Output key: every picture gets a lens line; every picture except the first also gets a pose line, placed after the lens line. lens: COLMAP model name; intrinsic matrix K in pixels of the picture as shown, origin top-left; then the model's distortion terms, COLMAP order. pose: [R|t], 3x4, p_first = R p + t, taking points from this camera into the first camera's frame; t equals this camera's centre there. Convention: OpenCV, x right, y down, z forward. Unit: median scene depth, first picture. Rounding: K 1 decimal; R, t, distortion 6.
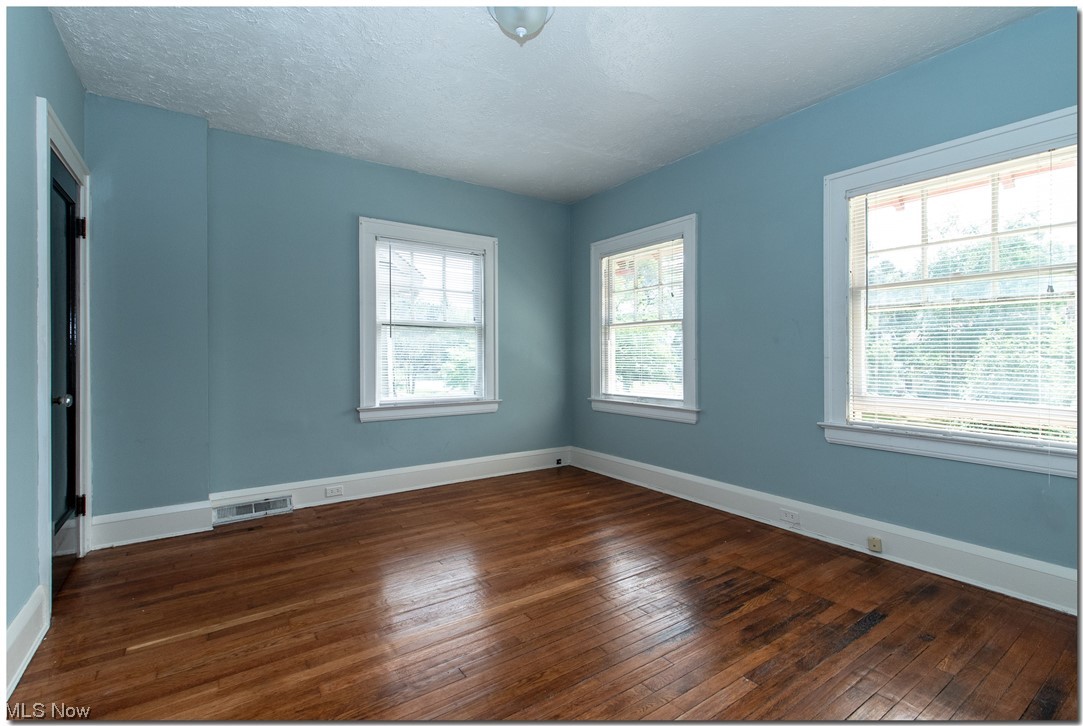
lens RADIAL K [[488.3, 0, 555.2], [0, 488.3, 358.0], [0, 0, 1]] dist [-0.002364, -0.000368]
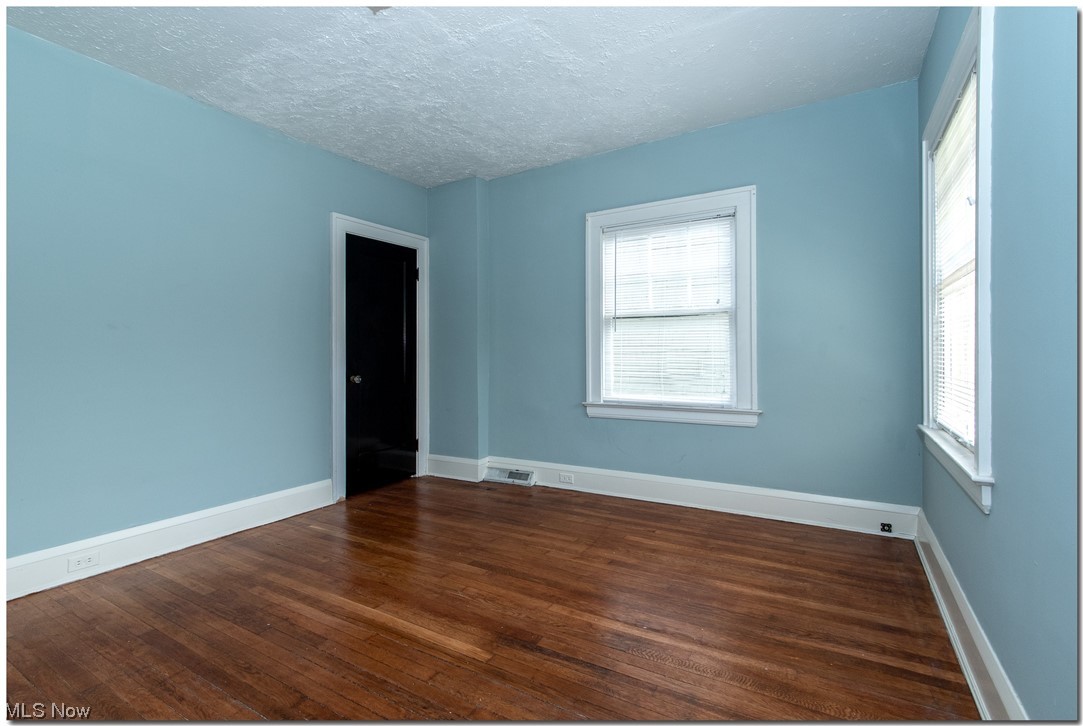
lens RADIAL K [[501.3, 0, 547.4], [0, 501.3, 353.6], [0, 0, 1]] dist [0.000165, -0.000632]
pose [[0.407225, 0.000091, -0.913328, 0.555957], [0.009634, 0.999944, 0.004395, -0.005269], [0.913277, -0.010589, 0.407201, 0.539726]]
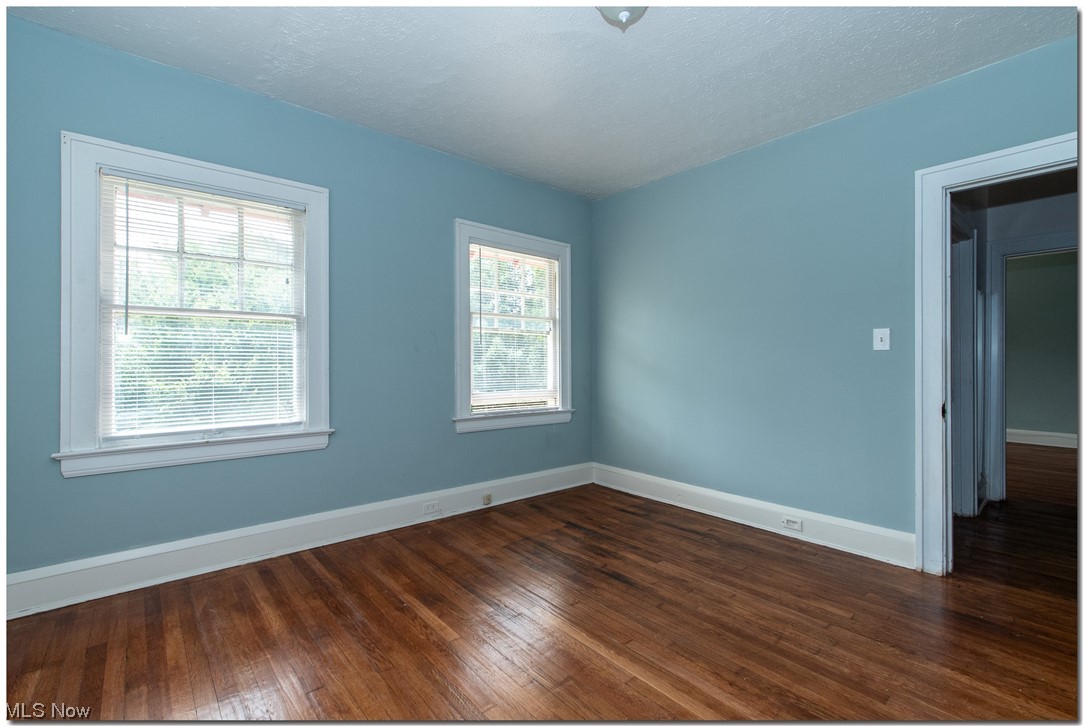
lens RADIAL K [[488.3, 0, 555.2], [0, 488.3, 358.0], [0, 0, 1]] dist [-0.002364, -0.000368]
pose [[-0.100988, 0.007491, 0.994859, -0.601014], [0.005306, 0.999961, -0.006990, -0.007276], [-0.994873, 0.004573, -0.101024, 0.755736]]
